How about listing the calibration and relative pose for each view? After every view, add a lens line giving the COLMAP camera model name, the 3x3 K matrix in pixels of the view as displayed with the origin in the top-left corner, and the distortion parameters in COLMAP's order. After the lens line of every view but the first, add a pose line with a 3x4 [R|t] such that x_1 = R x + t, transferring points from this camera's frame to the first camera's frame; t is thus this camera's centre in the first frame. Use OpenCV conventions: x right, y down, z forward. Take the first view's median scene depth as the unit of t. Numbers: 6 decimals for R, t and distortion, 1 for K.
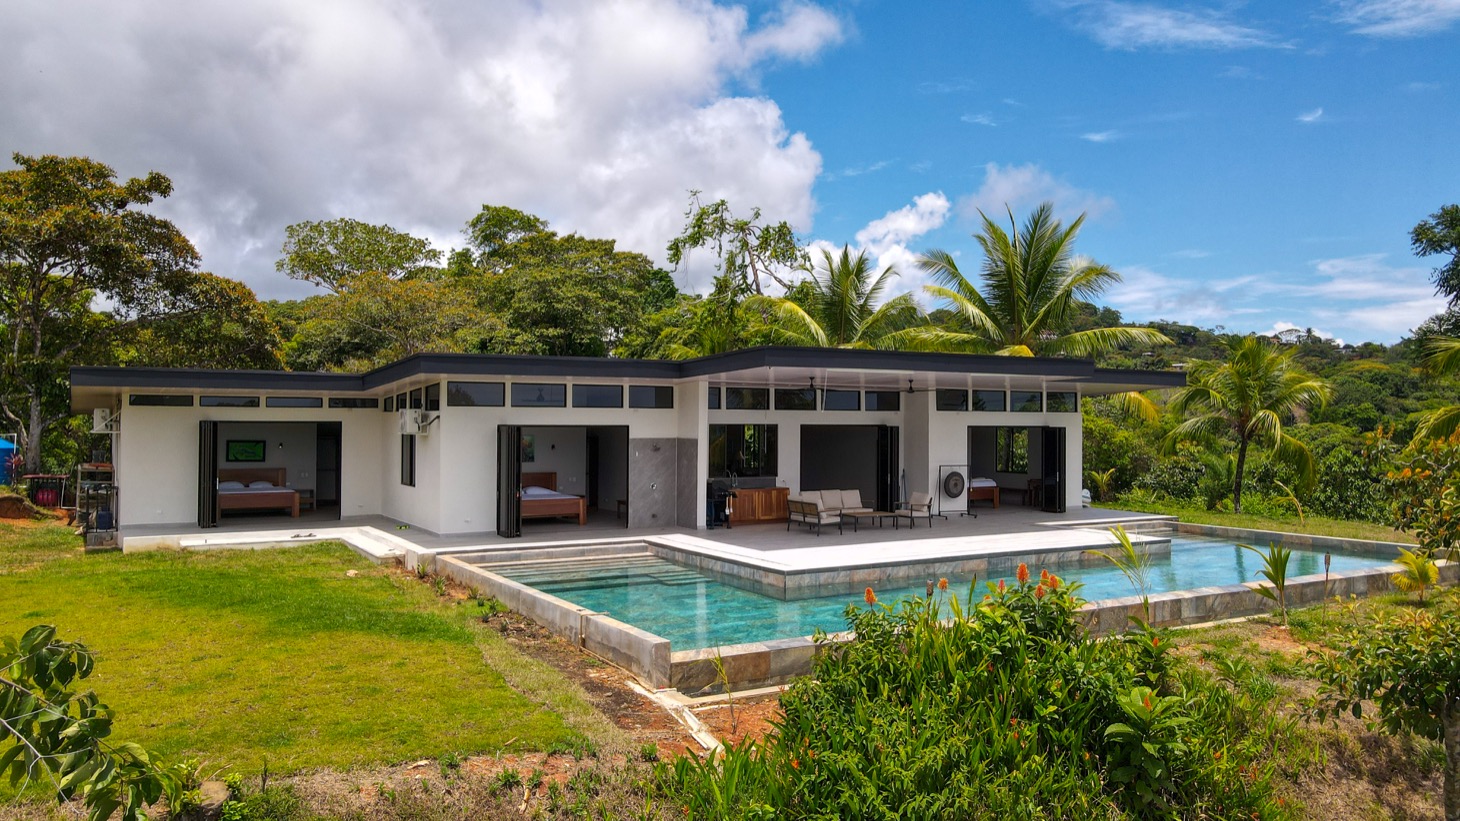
lens RADIAL K [[1074.5, 0, 730.0], [0, 1074.5, 410.5], [0, 0, 1]] dist [-0.024832, 0.054271]
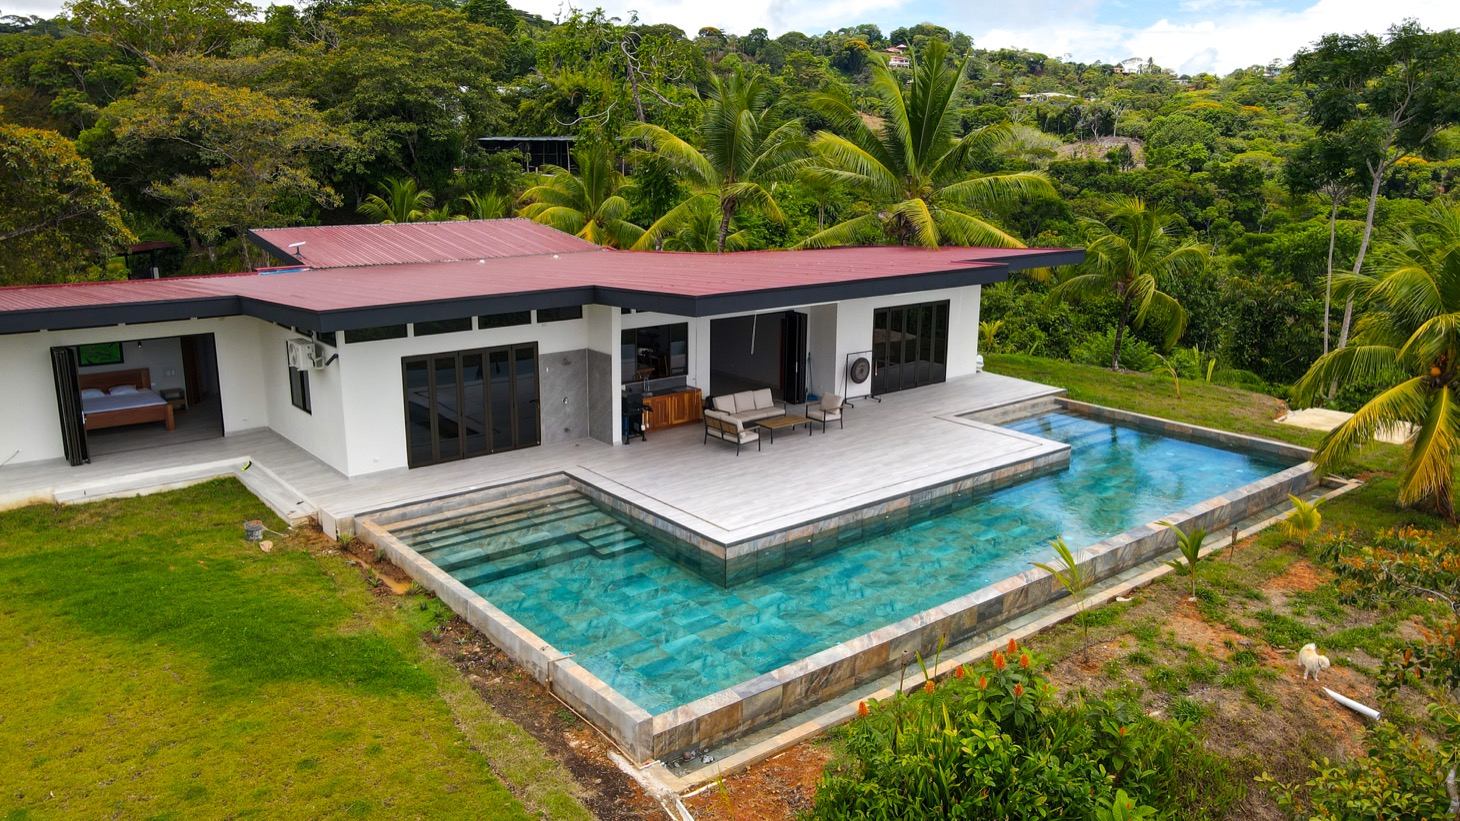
lens RADIAL K [[1080.6, 0, 730.0], [0, 1080.6, 410.5], [0, 0, 1]] dist [-0.001926, 0.005334]
pose [[0.990078, -0.030239, 0.137230, -0.055465], [-0.004356, 0.969498, 0.245059, -0.152898], [-0.140454, -0.243225, 0.959747, 0.039261]]
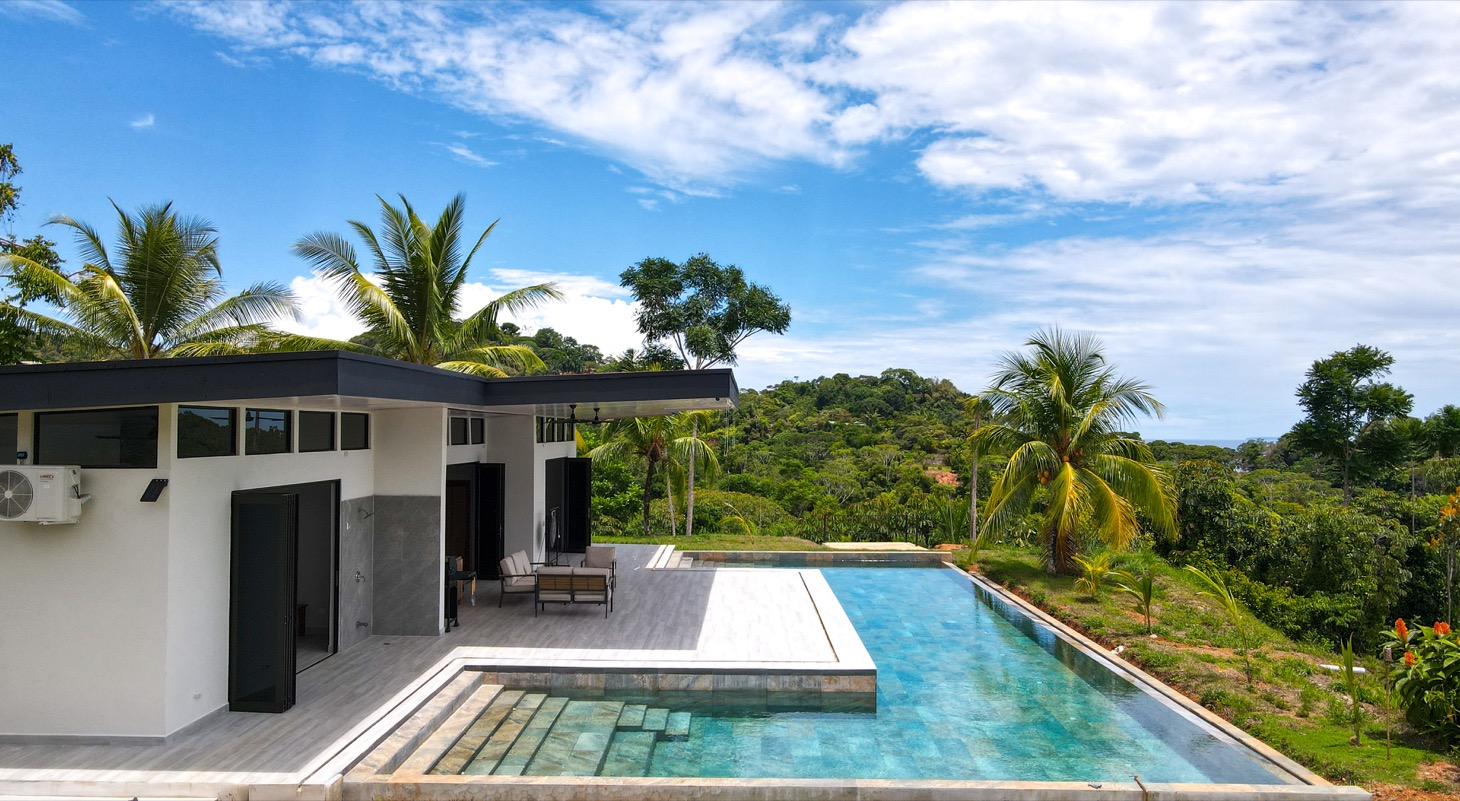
lens RADIAL K [[1071.8, 0, 730.0], [0, 1071.8, 400.5], [0, 0, 1]] dist [-0.003200, -0.000596]
pose [[0.533087, 0.018010, 0.845869, -0.458110], [-0.006172, 0.999830, -0.017398, -0.019857], [-0.846038, 0.004054, 0.533107, 0.471518]]
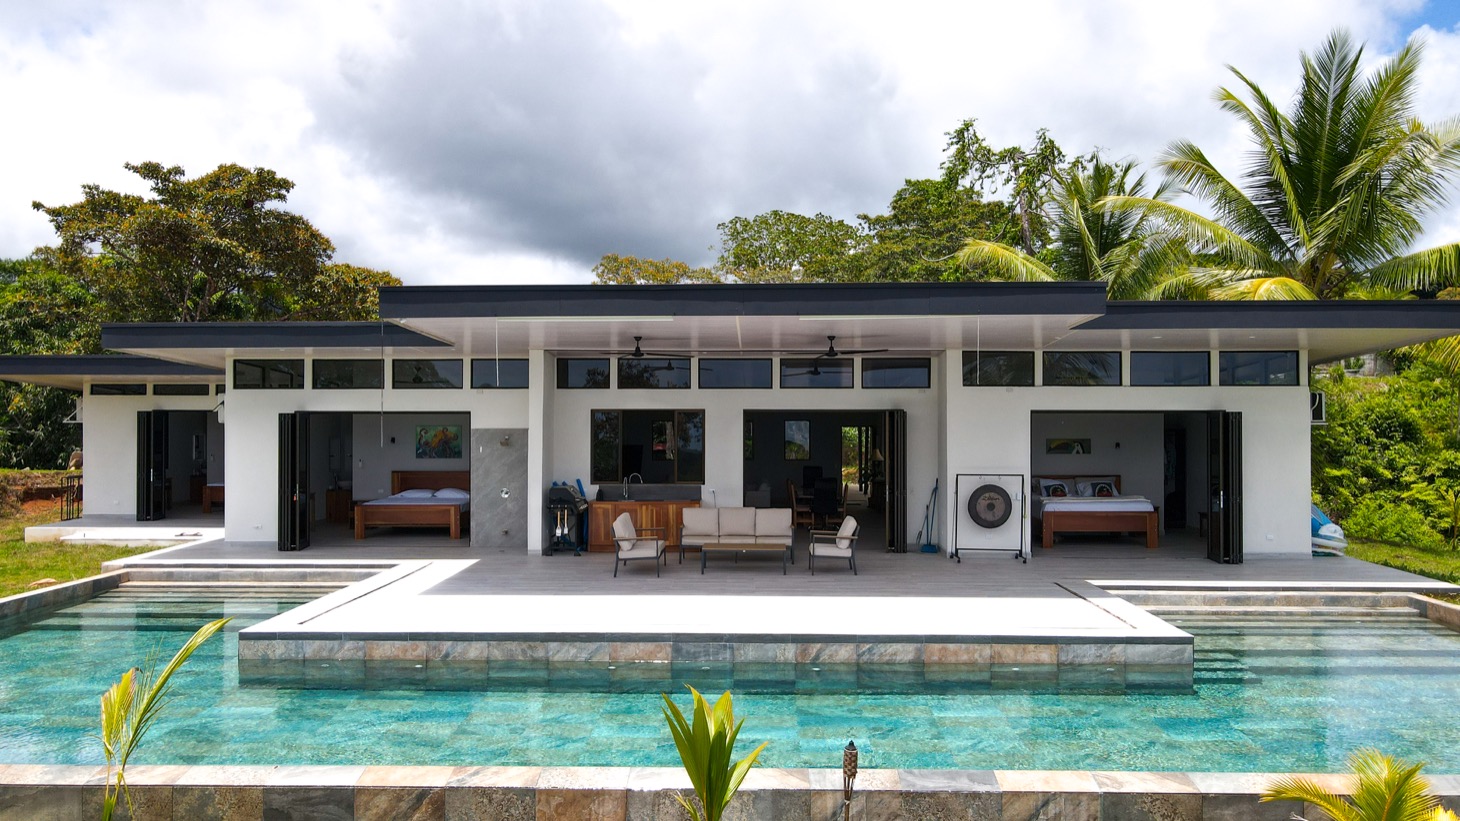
lens RADIAL K [[1089.2, 0, 730.0], [0, 1089.2, 410.5], [0, 0, 1]] dist [-0.003714, -0.000188]
pose [[0.843770, -0.007910, -0.536647, 0.447734], [0.009112, 0.999958, -0.000413, 0.014332], [0.536628, -0.004541, 0.843807, 0.424851]]
